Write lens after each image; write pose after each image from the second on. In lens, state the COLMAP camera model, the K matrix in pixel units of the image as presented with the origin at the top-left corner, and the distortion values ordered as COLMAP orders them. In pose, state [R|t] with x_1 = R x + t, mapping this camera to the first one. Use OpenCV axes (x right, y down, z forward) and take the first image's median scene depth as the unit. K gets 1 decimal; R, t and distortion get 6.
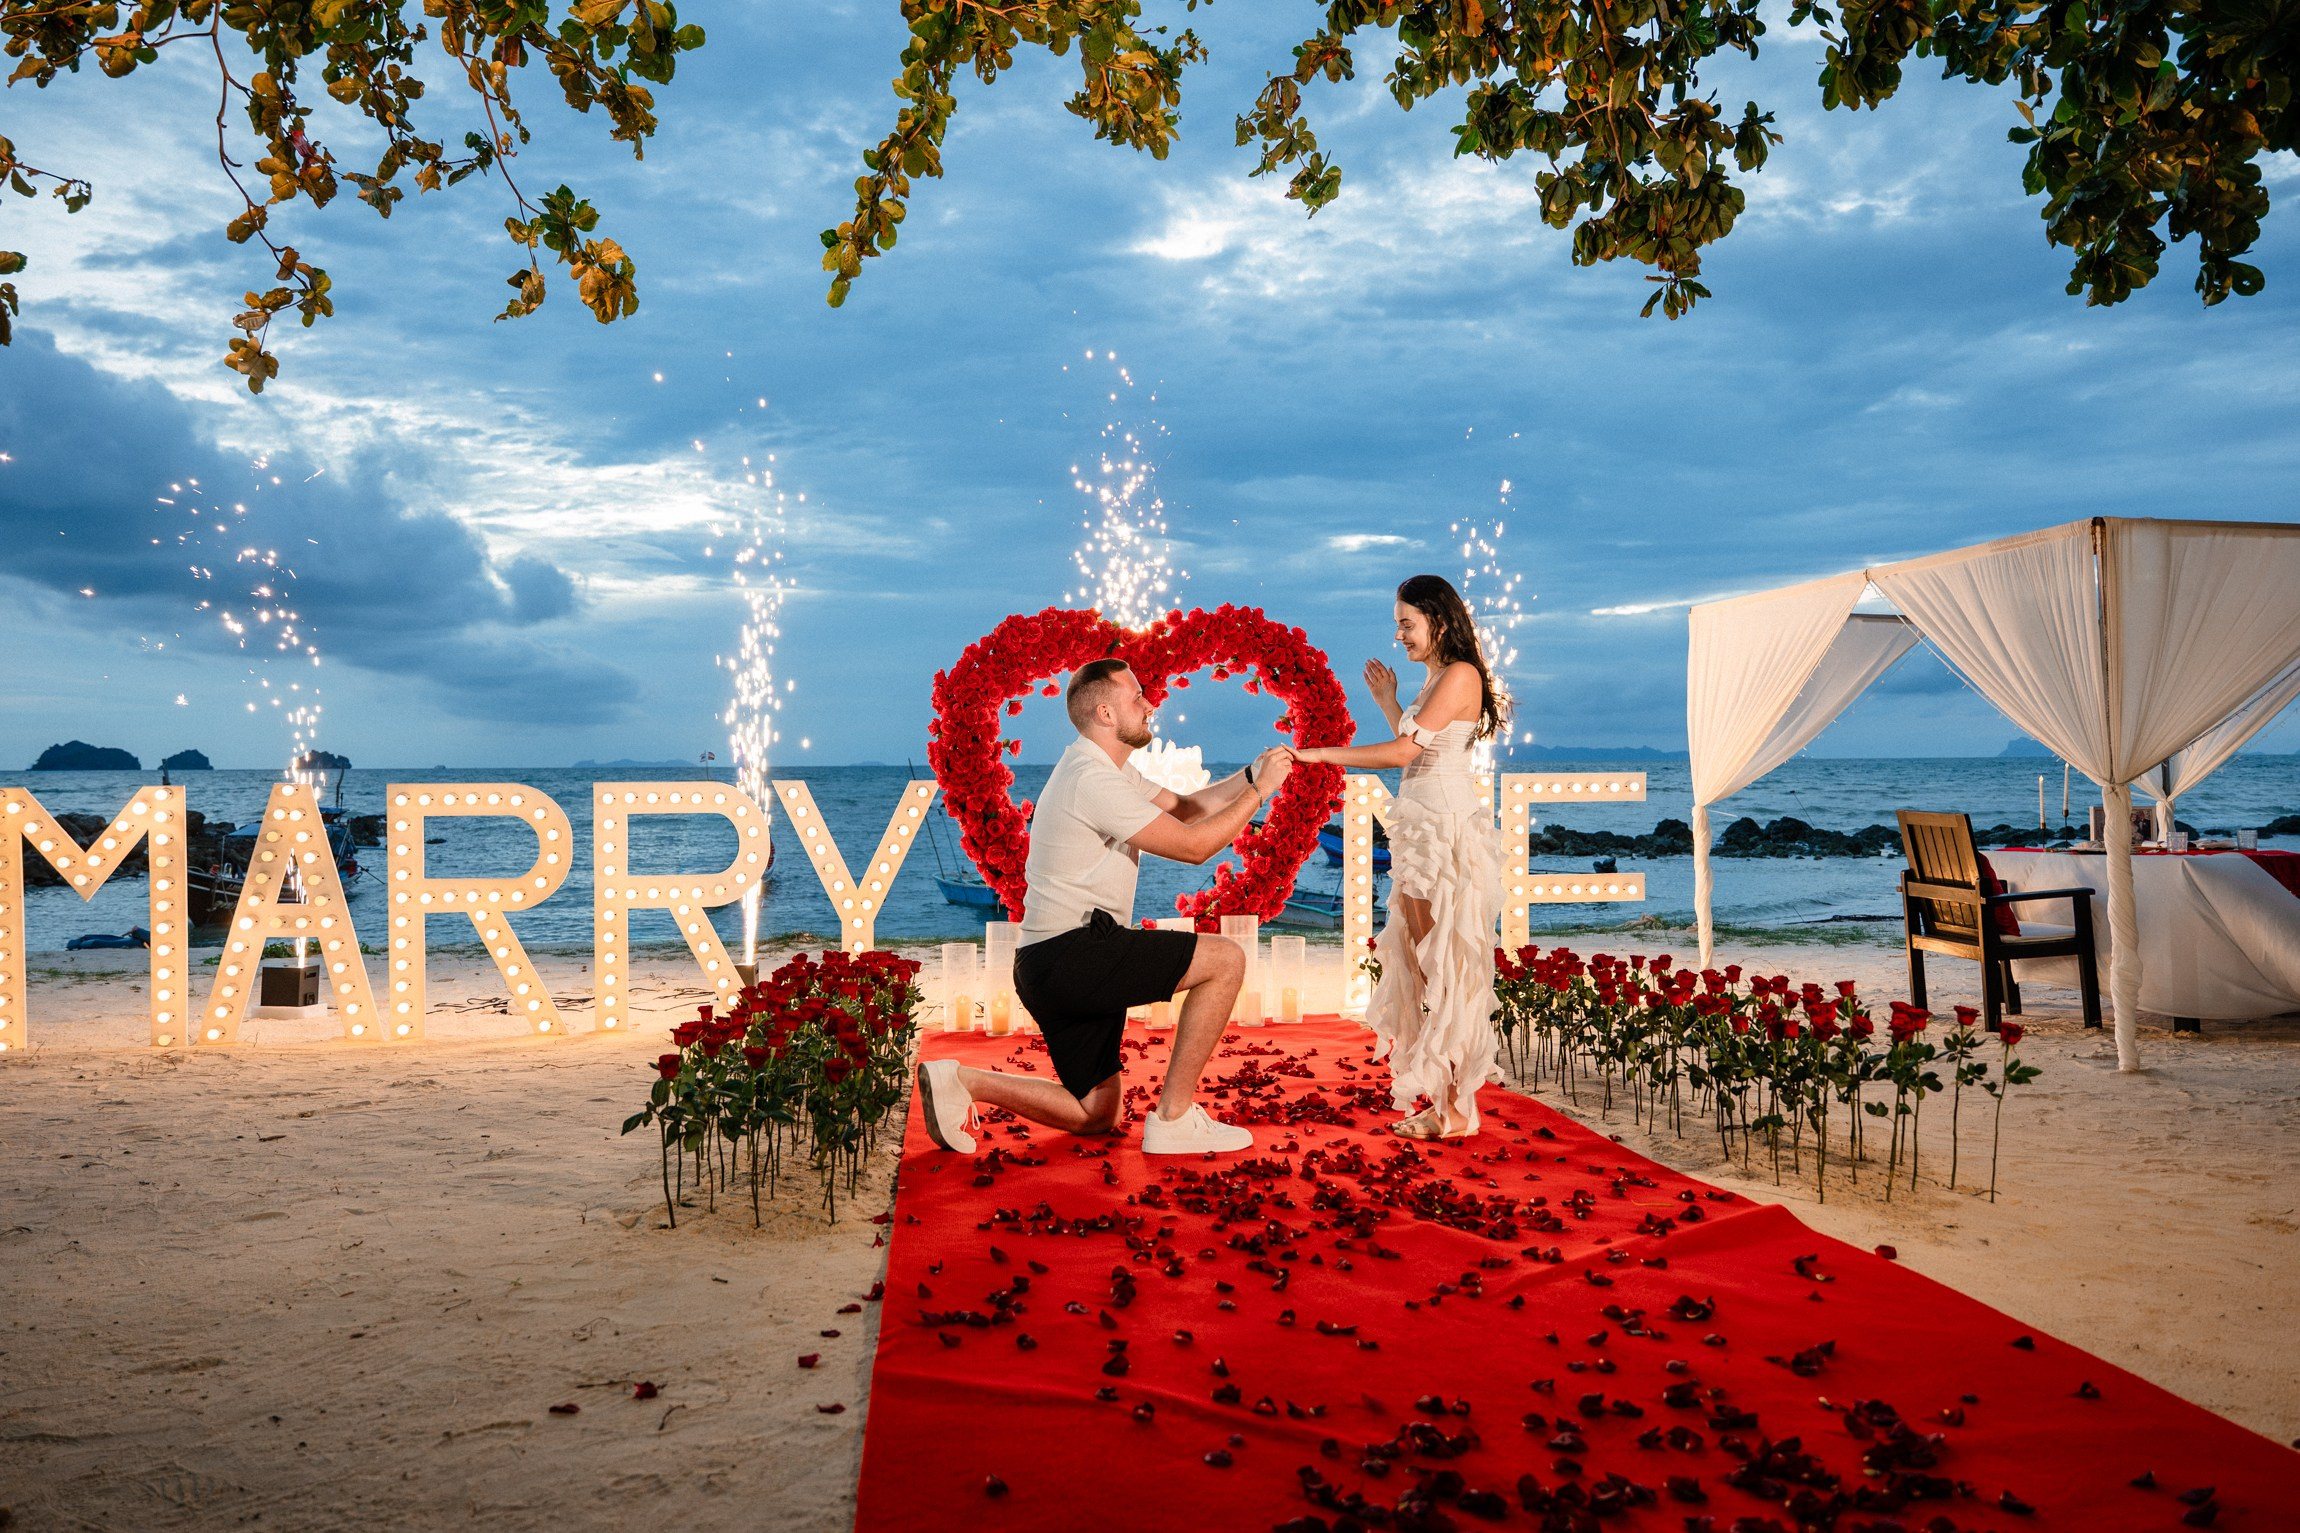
lens RADIAL K [[1629.6, 0, 1145.5], [0, 1629.6, 768.4], [0, 0, 1]] dist [0.001330, 0.013021]
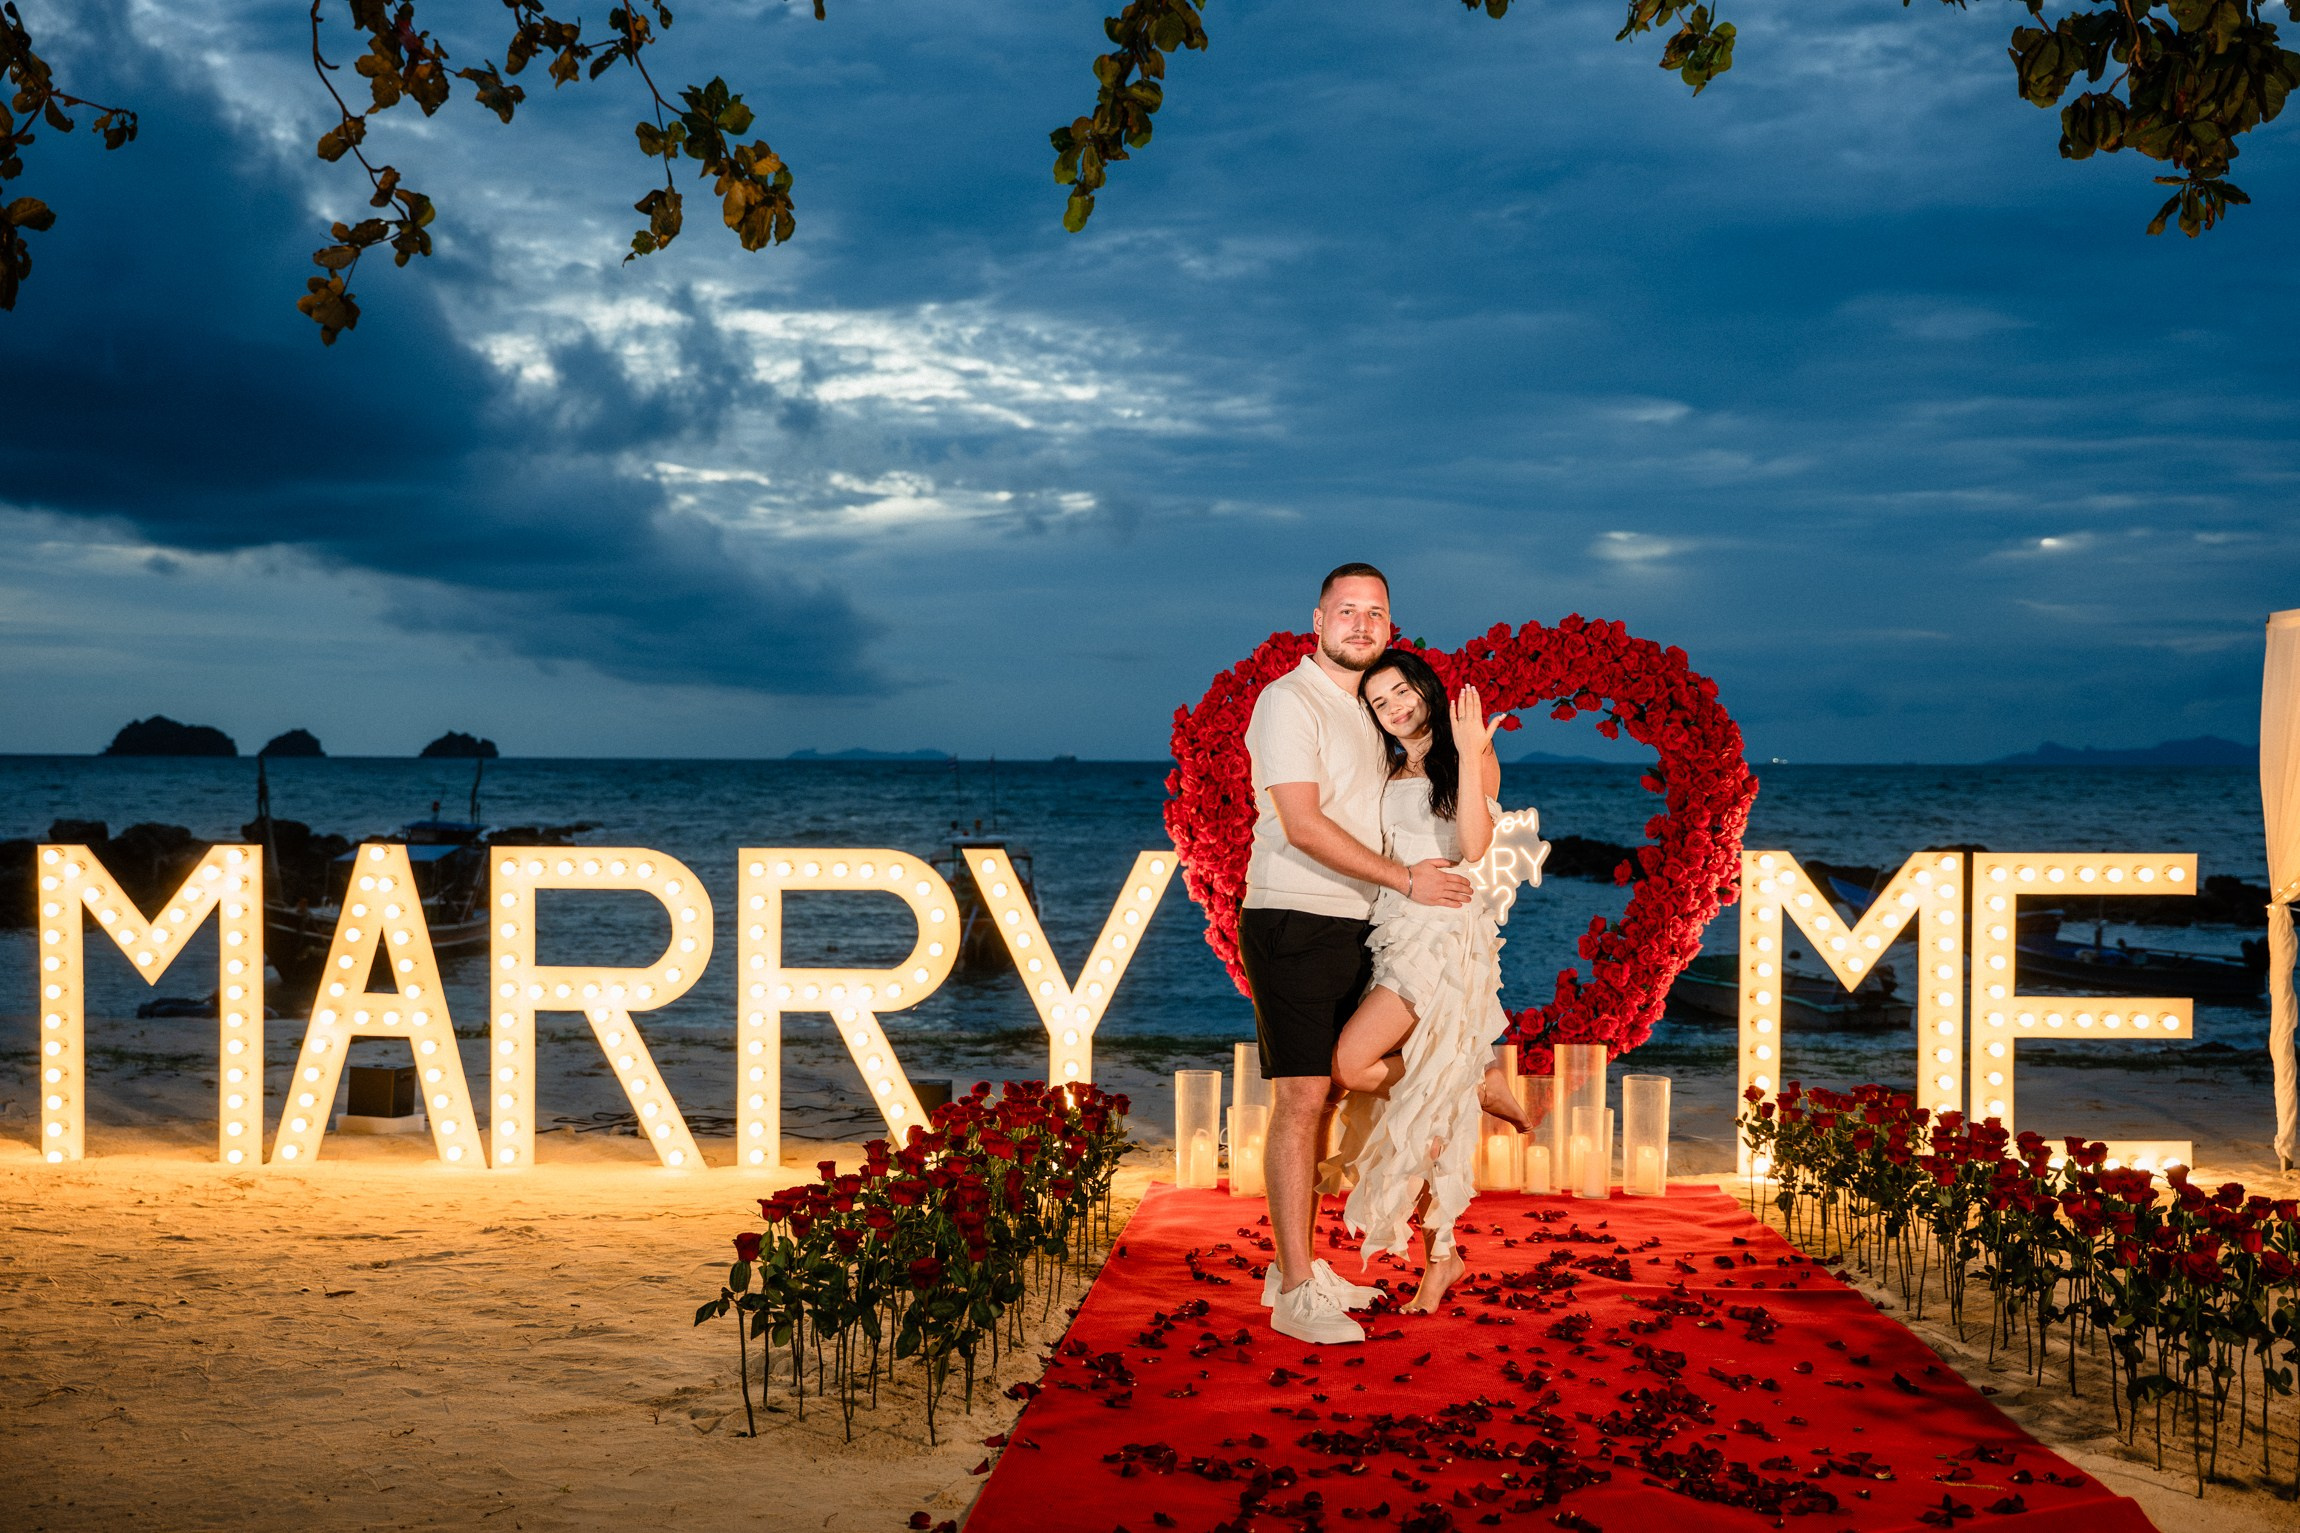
lens RADIAL K [[2419.8, 0, 1161.7], [0, 2419.8, 766.6], [0, 0, 1]] dist [0.005335, 0.000000]
pose [[0.982528, 0.011824, -0.185736, 0.086175], [-0.011319, 0.999929, 0.003783, -0.042864], [0.185768, -0.001614, 0.982592, -0.115420]]
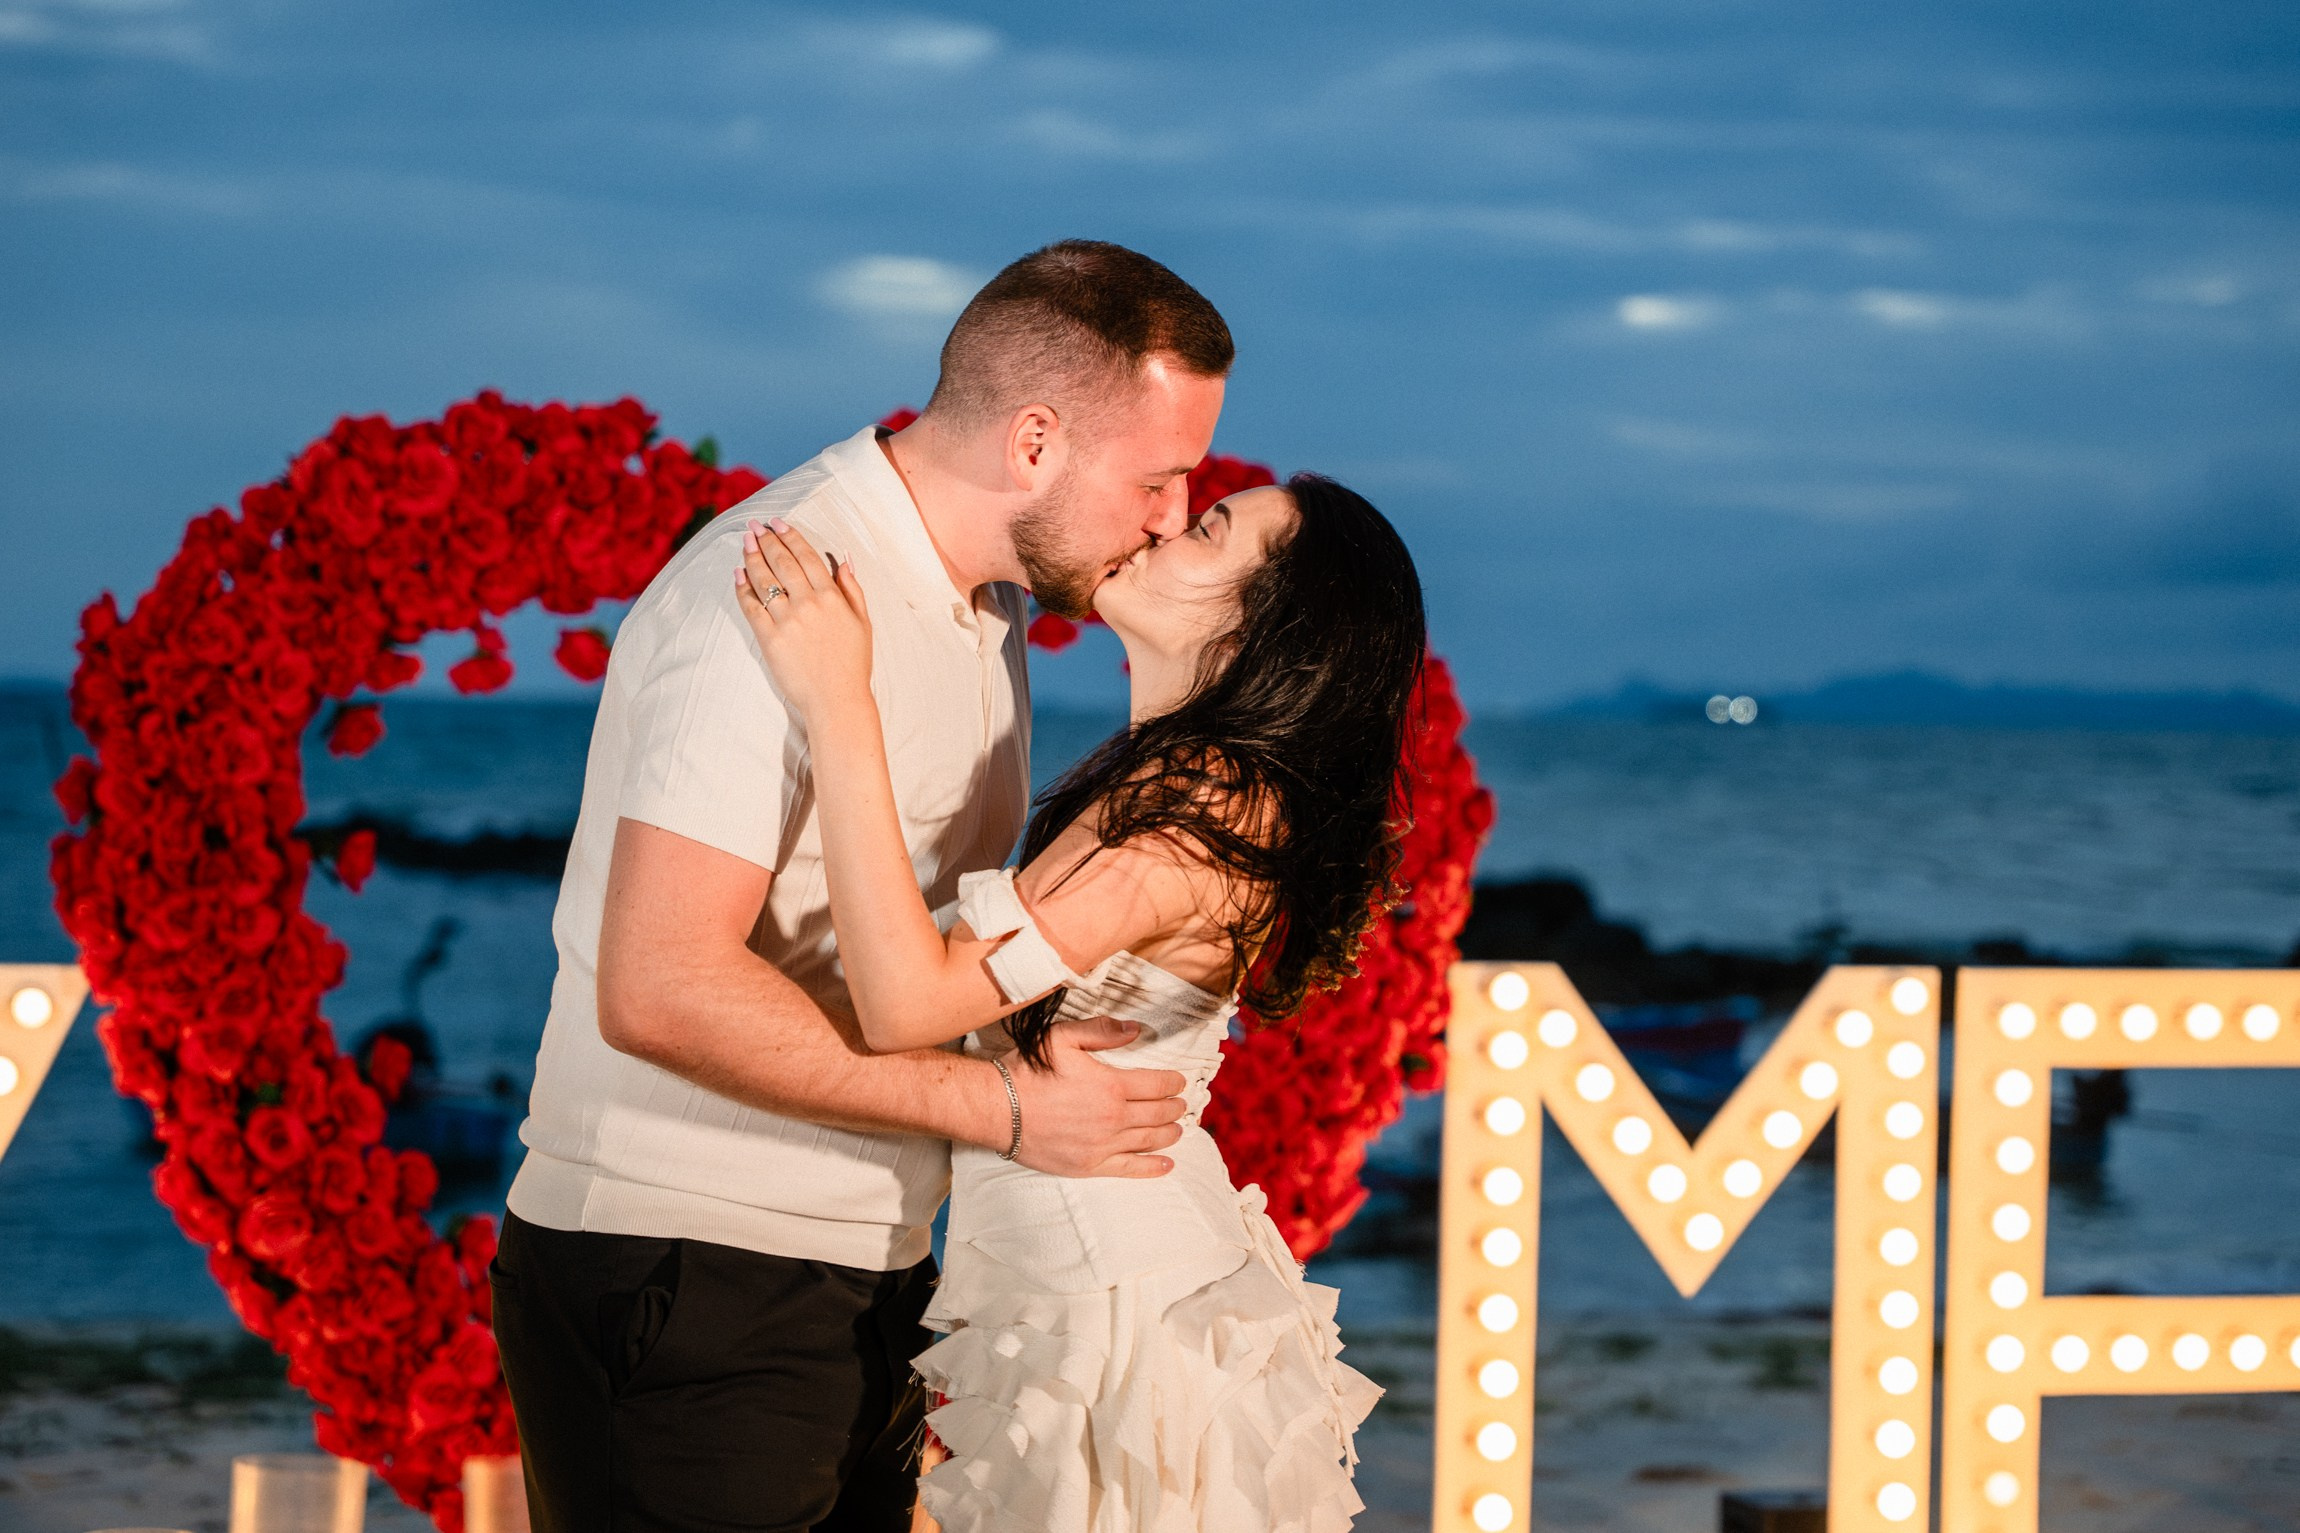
lens RADIAL K [[4697.3, 0, 1144.9], [0, 4697.3, 787.5], [0, 0, 1]] dist [-0.001215, 0.000000]
pose [[0.997396, 0.024755, 0.067740, 0.006465], [-0.025884, 0.999540, 0.015835, -0.051990], [-0.067316, -0.017547, 0.997577, 0.167937]]
